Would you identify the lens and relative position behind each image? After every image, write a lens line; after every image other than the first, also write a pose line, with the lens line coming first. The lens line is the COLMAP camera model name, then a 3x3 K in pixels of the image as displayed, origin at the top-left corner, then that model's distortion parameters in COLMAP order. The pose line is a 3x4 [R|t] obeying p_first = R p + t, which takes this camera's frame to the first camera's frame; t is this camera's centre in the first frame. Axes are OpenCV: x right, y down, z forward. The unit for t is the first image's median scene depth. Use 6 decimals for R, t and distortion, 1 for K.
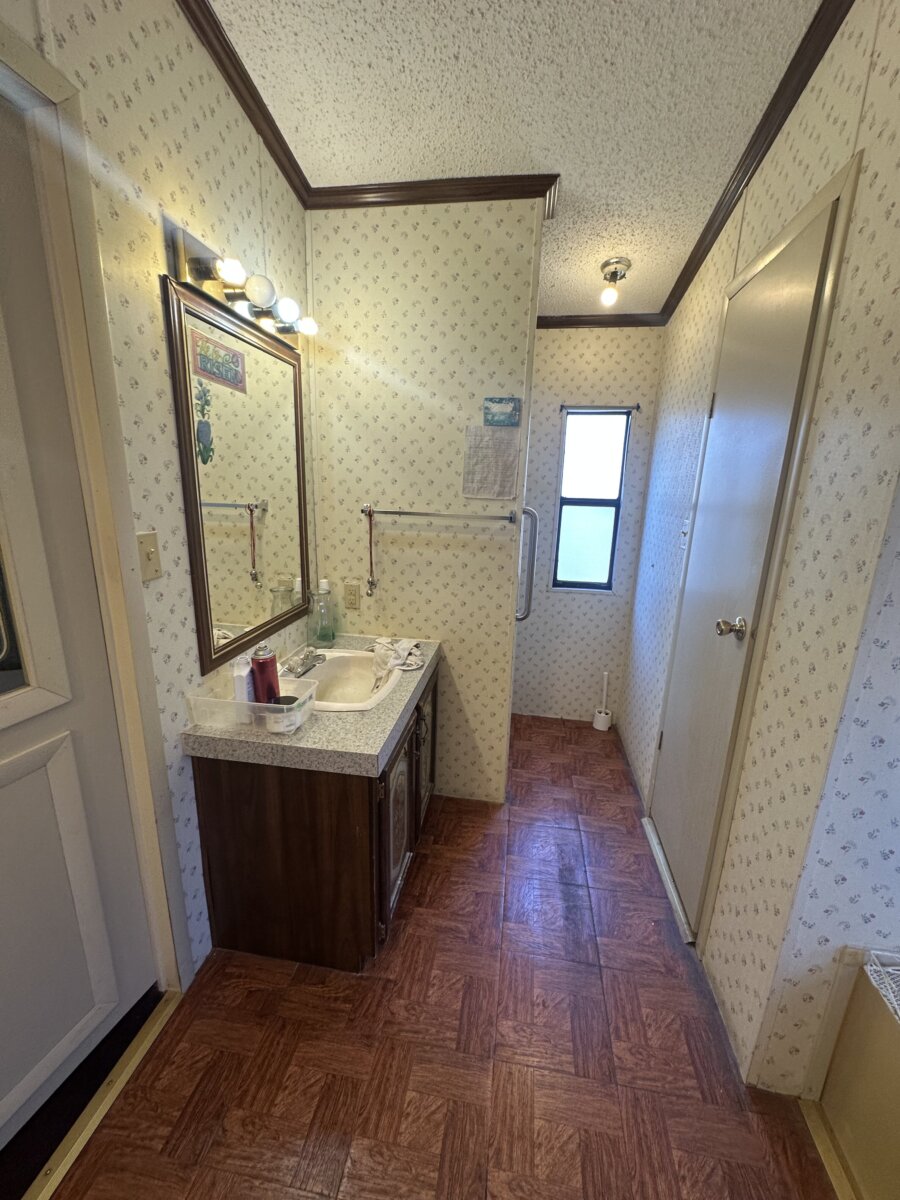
lens RADIAL K [[479.6, 0, 450.0], [0, 479.6, 600.0], [0, 0, 1]] dist [-0.003325, -0.000541]
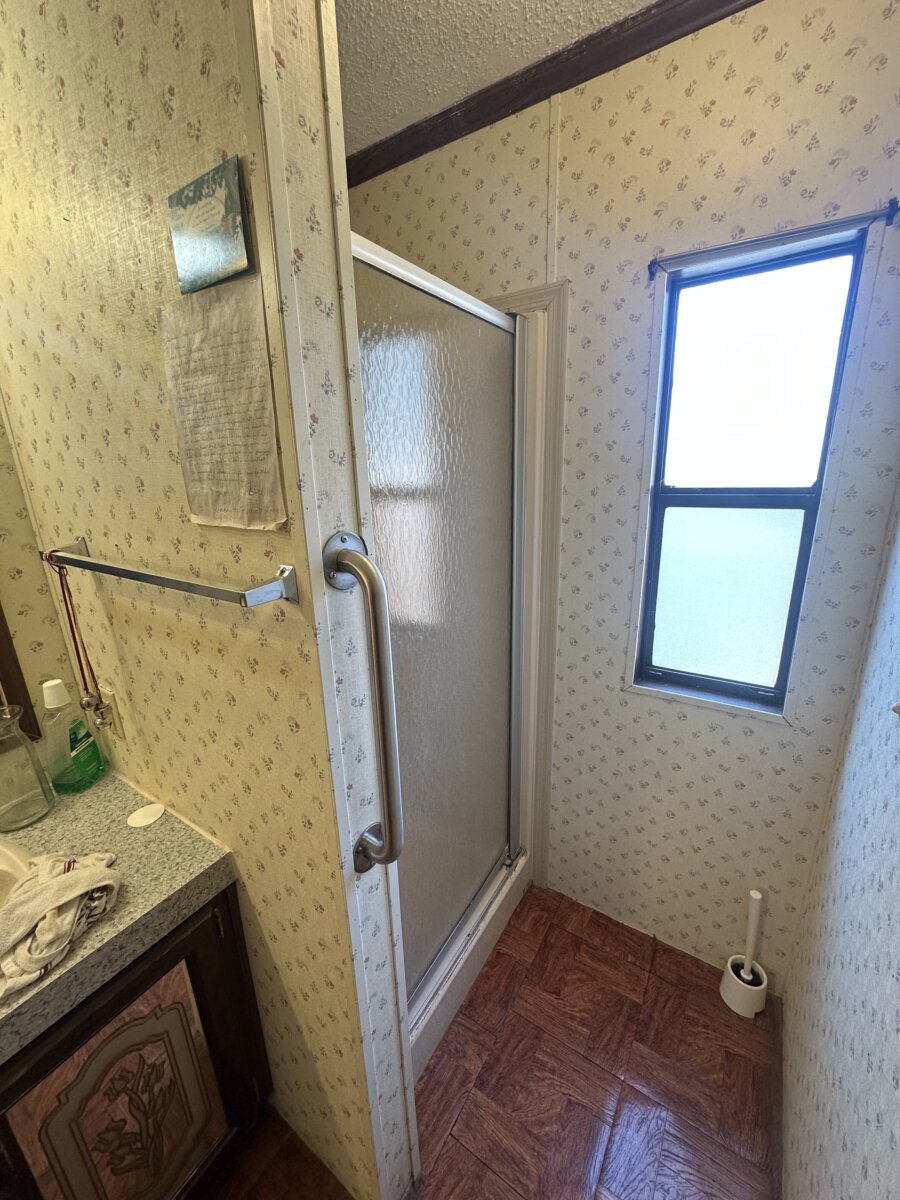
lens RADIAL K [[479.6, 0, 450.0], [0, 479.6, 600.0], [0, 0, 1]] dist [-0.003325, -0.000541]
pose [[0.911410, 0.058148, -0.407370, 0.249479], [-0.041326, 0.997895, 0.049981, -0.130100], [0.409419, -0.028718, 0.911894, 0.534422]]
